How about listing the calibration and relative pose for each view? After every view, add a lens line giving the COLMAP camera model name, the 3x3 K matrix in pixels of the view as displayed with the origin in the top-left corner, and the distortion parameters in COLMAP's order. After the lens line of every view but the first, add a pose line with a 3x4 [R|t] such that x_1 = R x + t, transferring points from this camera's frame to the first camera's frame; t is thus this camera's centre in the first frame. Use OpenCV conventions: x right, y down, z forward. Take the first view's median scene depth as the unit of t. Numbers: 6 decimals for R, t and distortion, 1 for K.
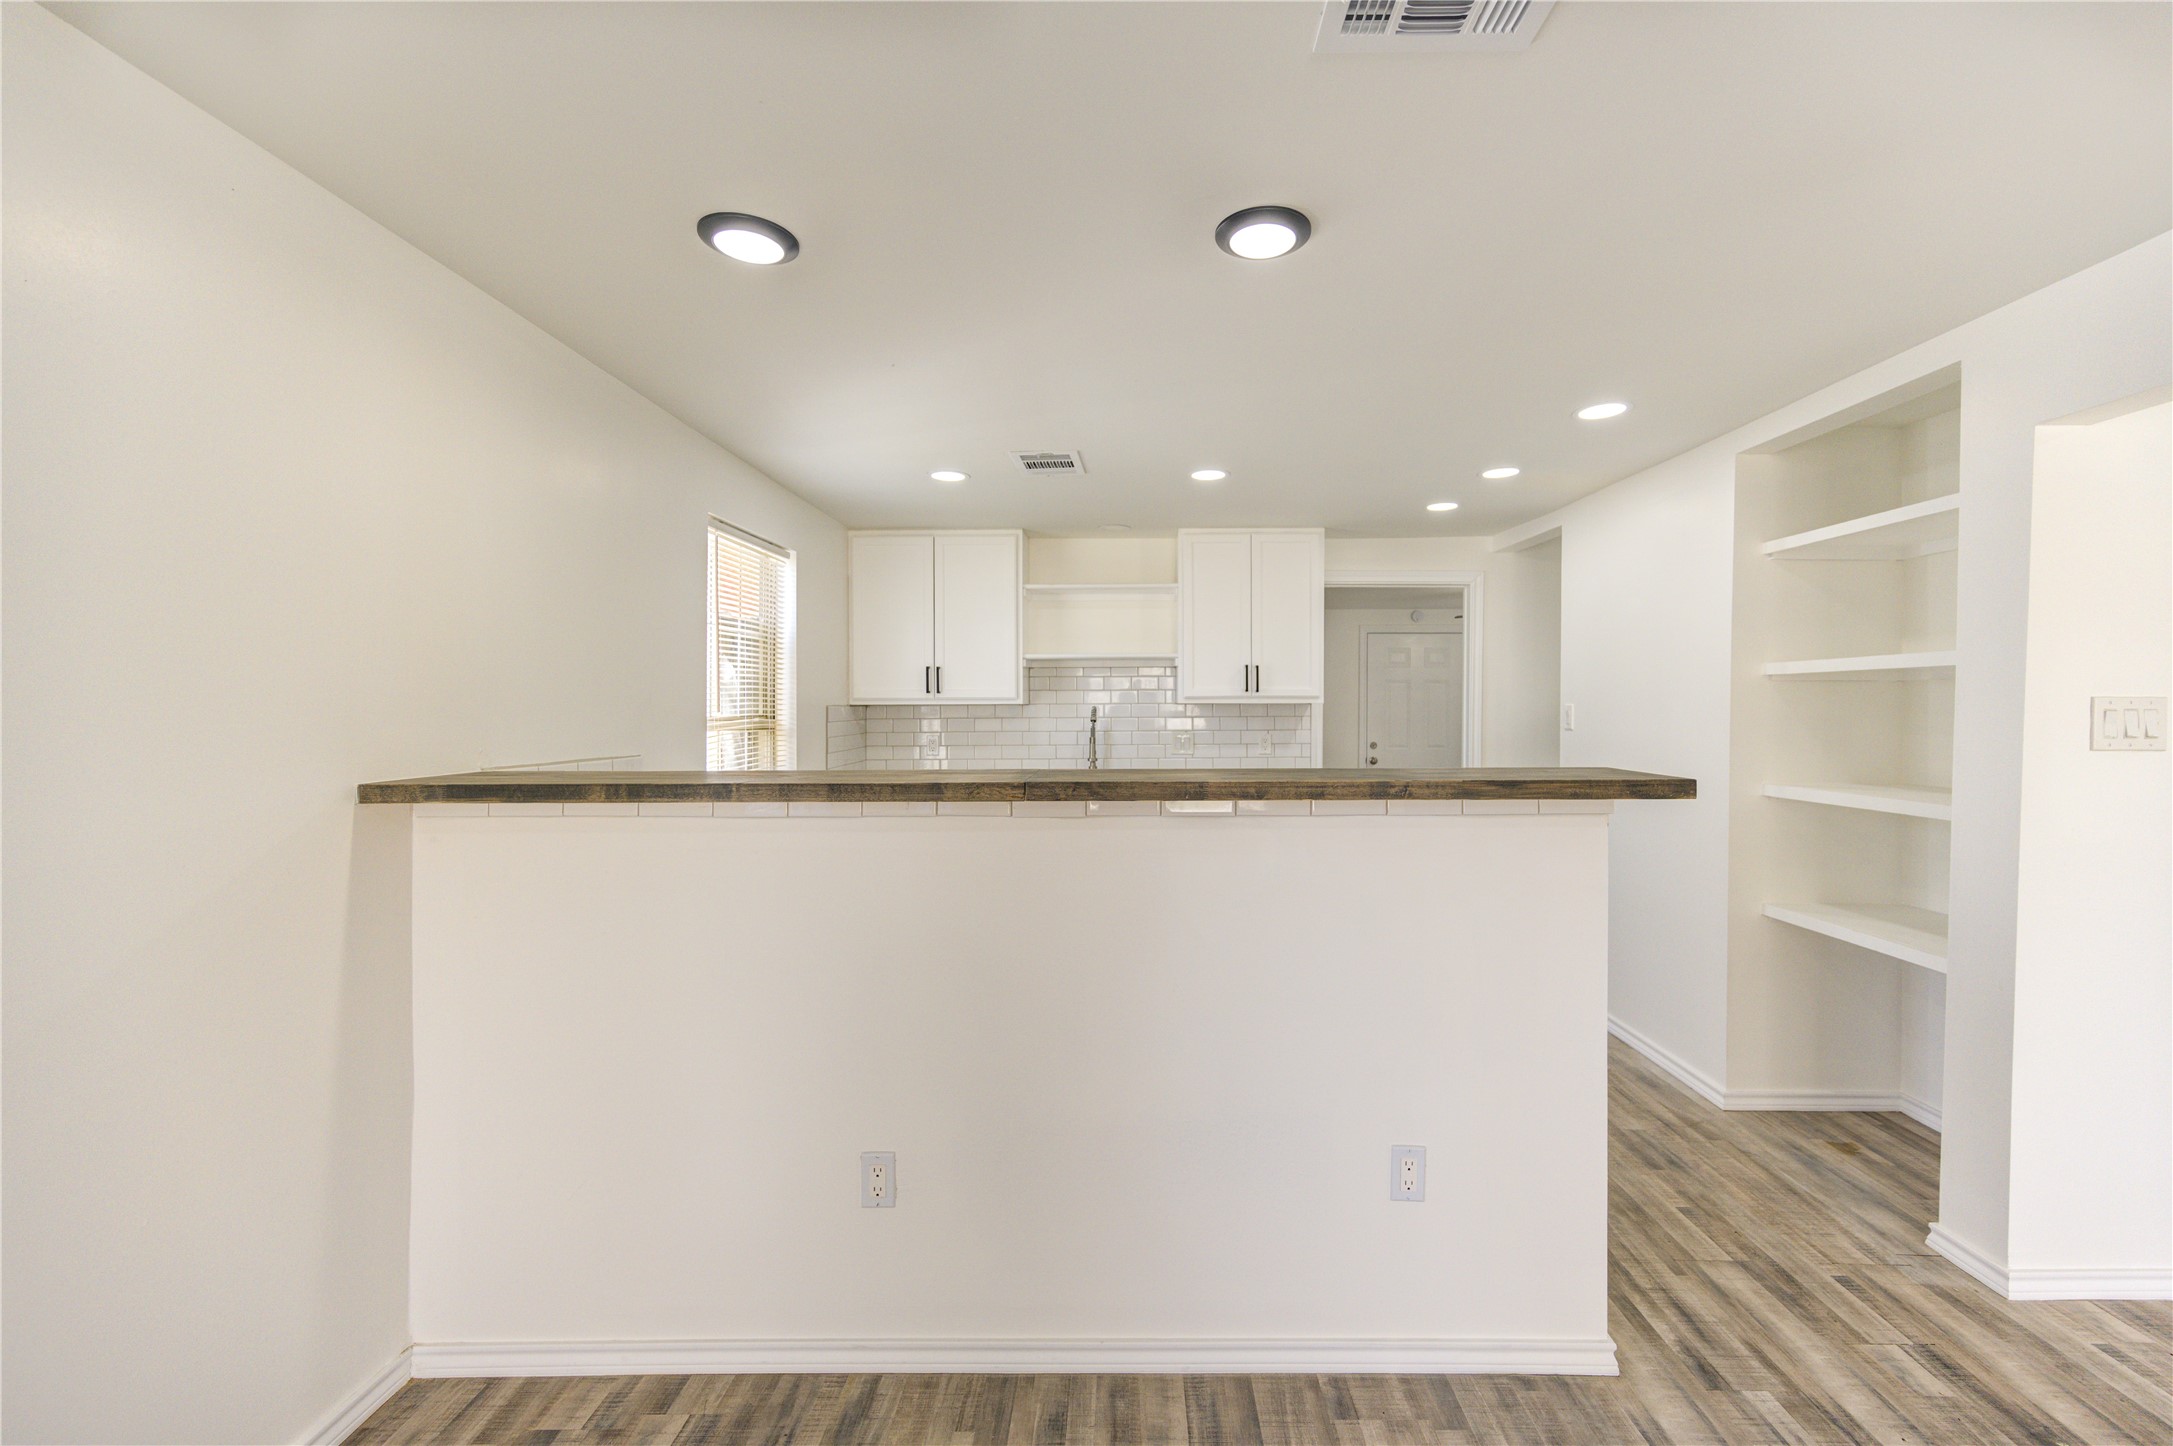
lens RADIAL K [[850.1, 0, 1119.0], [0, 850.1, 713.0], [0, 0, 1]] dist [0.002475, -0.001090]
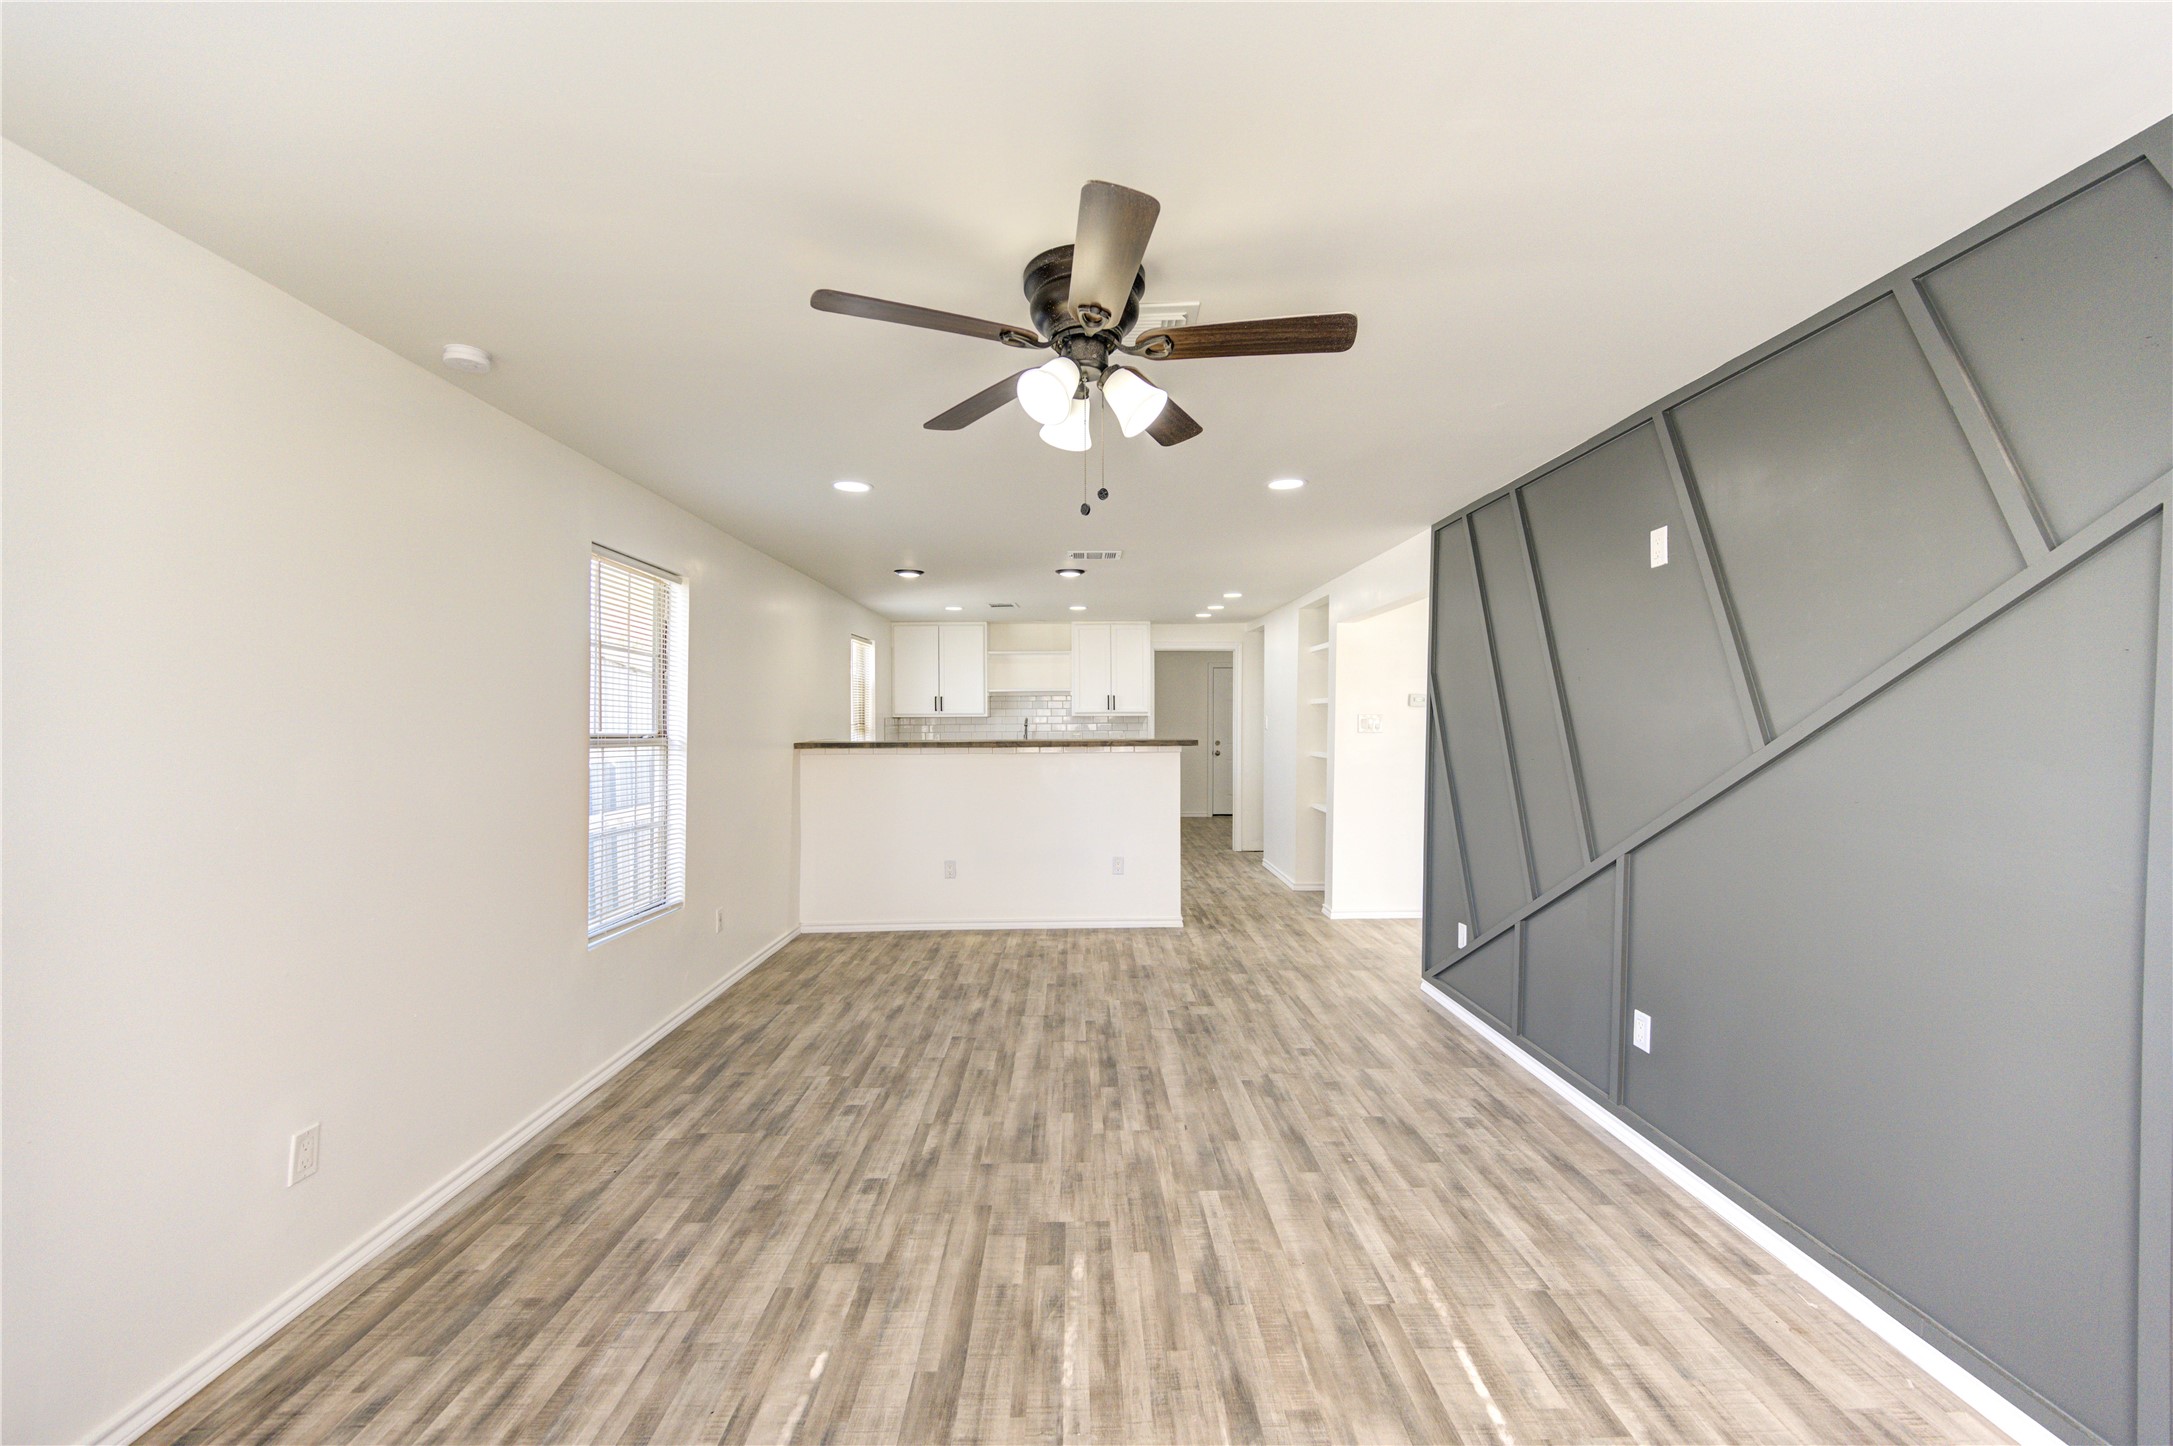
lens RADIAL K [[850.1, 0, 1094.0], [0, 850.1, 721.6], [0, 0, 1]] dist [0.002475, -0.001090]
pose [[0.999505, -0.002985, 0.031323, 0.092092], [0.003026, 0.999995, -0.001253, 0.004816], [-0.031319, 0.001348, 0.999509, -1.302250]]
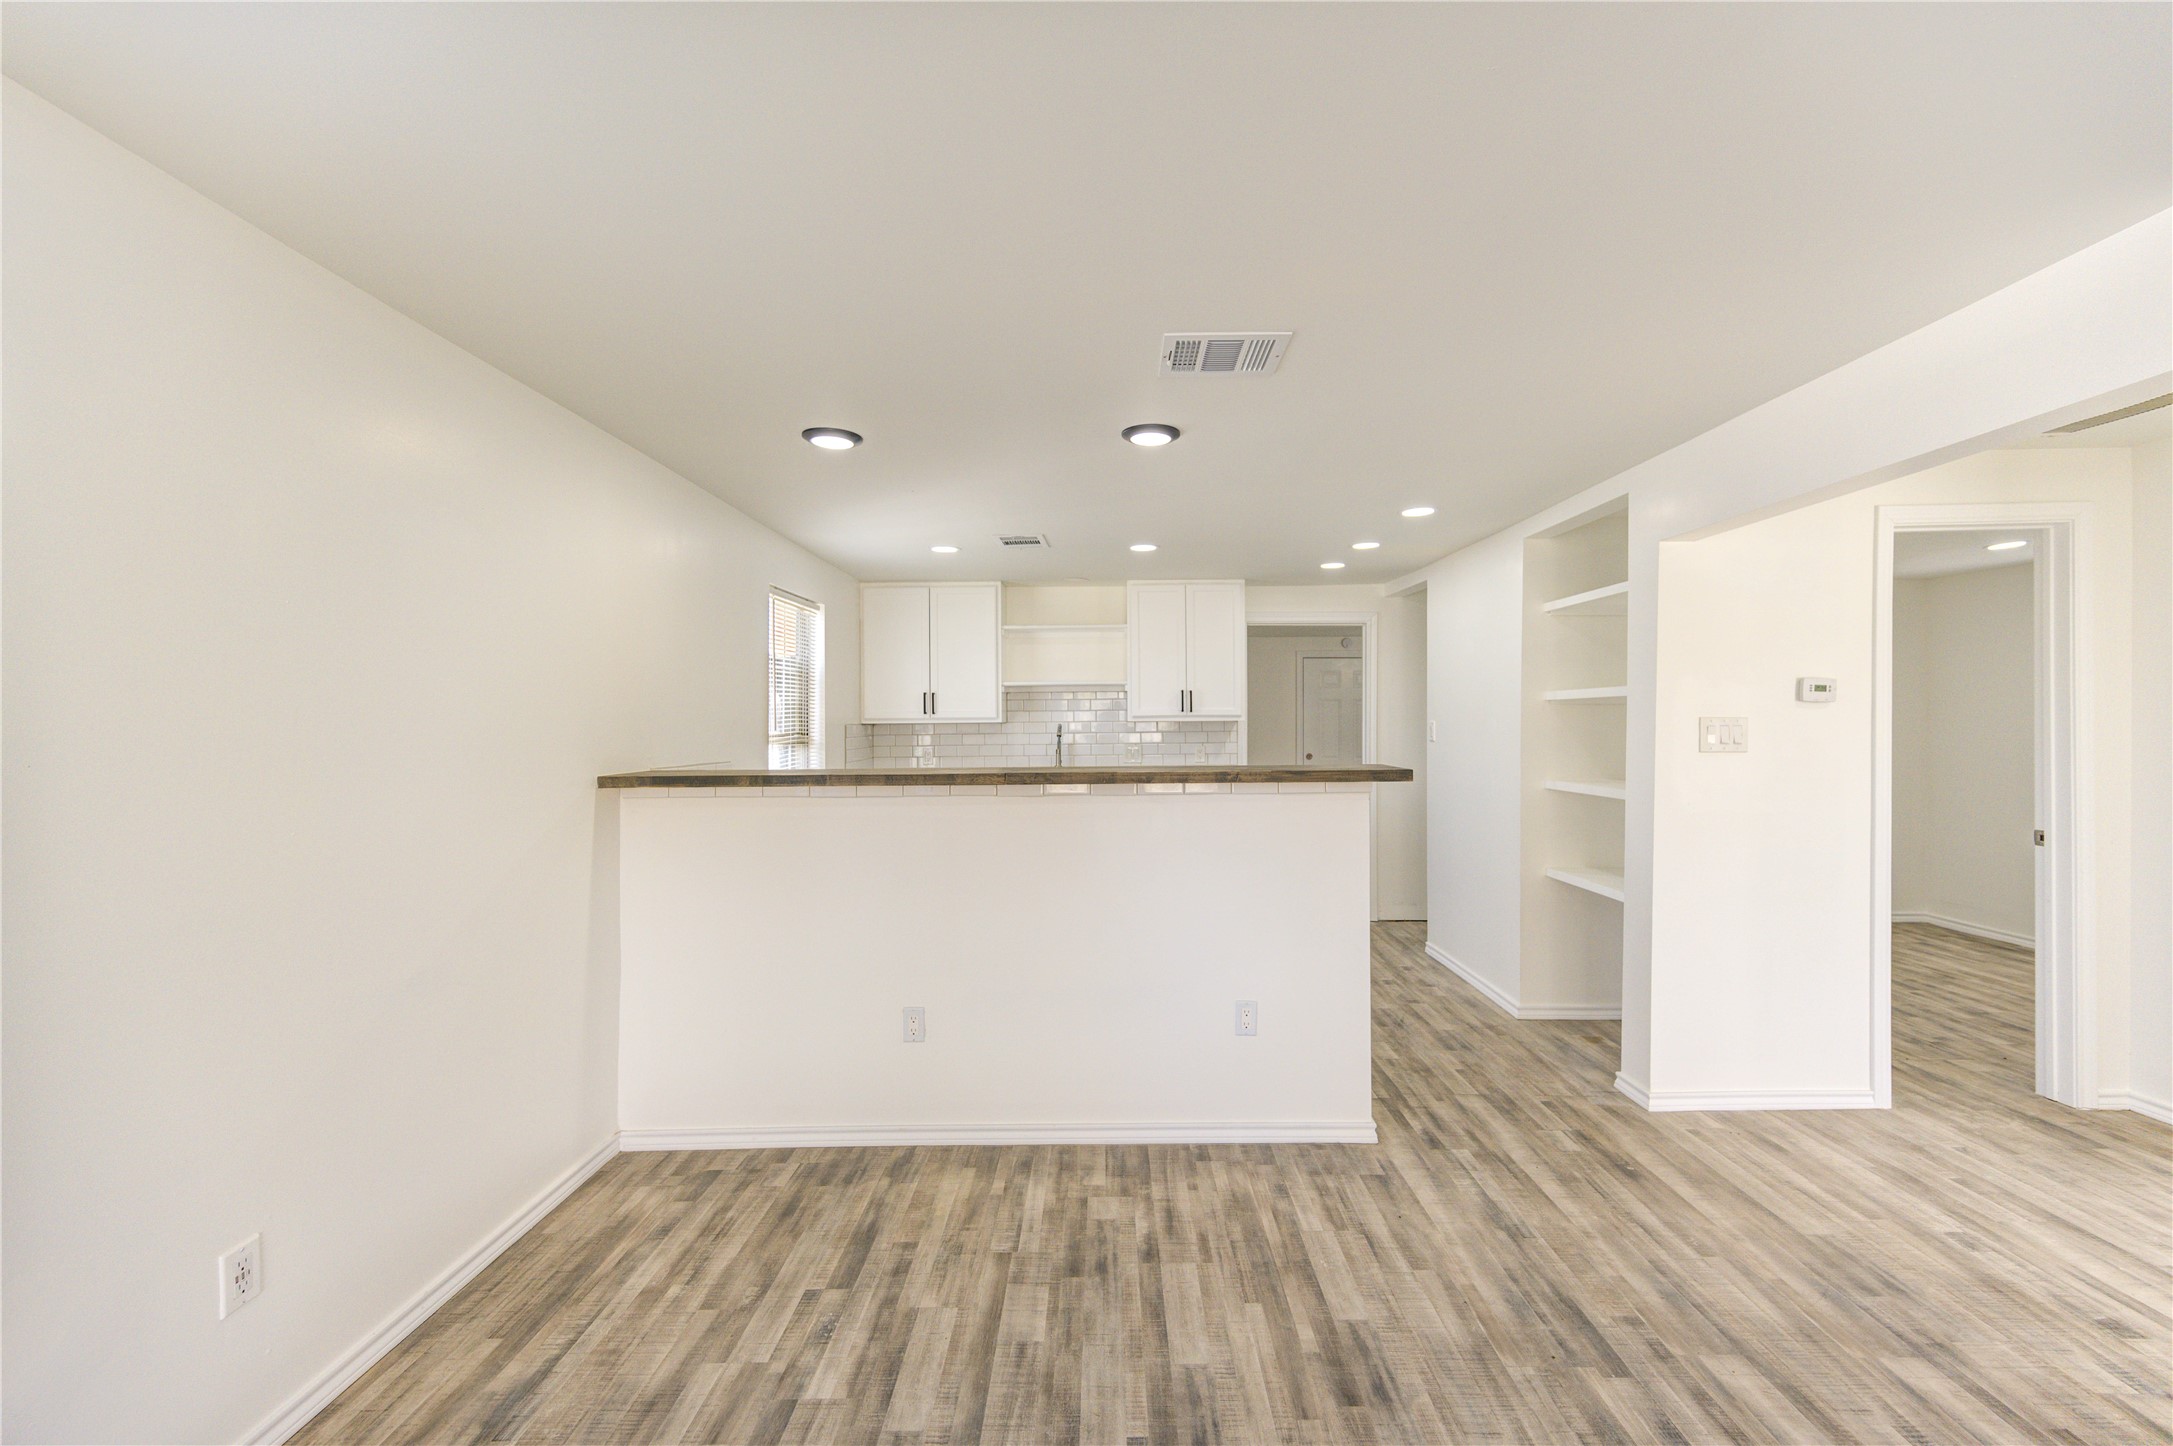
lens RADIAL K [[850.1, 0, 1103.4], [0, 850.1, 722.2], [0, 0, 1]] dist [0.002475, -0.001090]
pose [[0.999957, -0.004173, 0.008286, 0.036963], [0.004231, 0.999966, -0.007027, -0.002665], [-0.008256, 0.007062, 0.999941, -0.361149]]
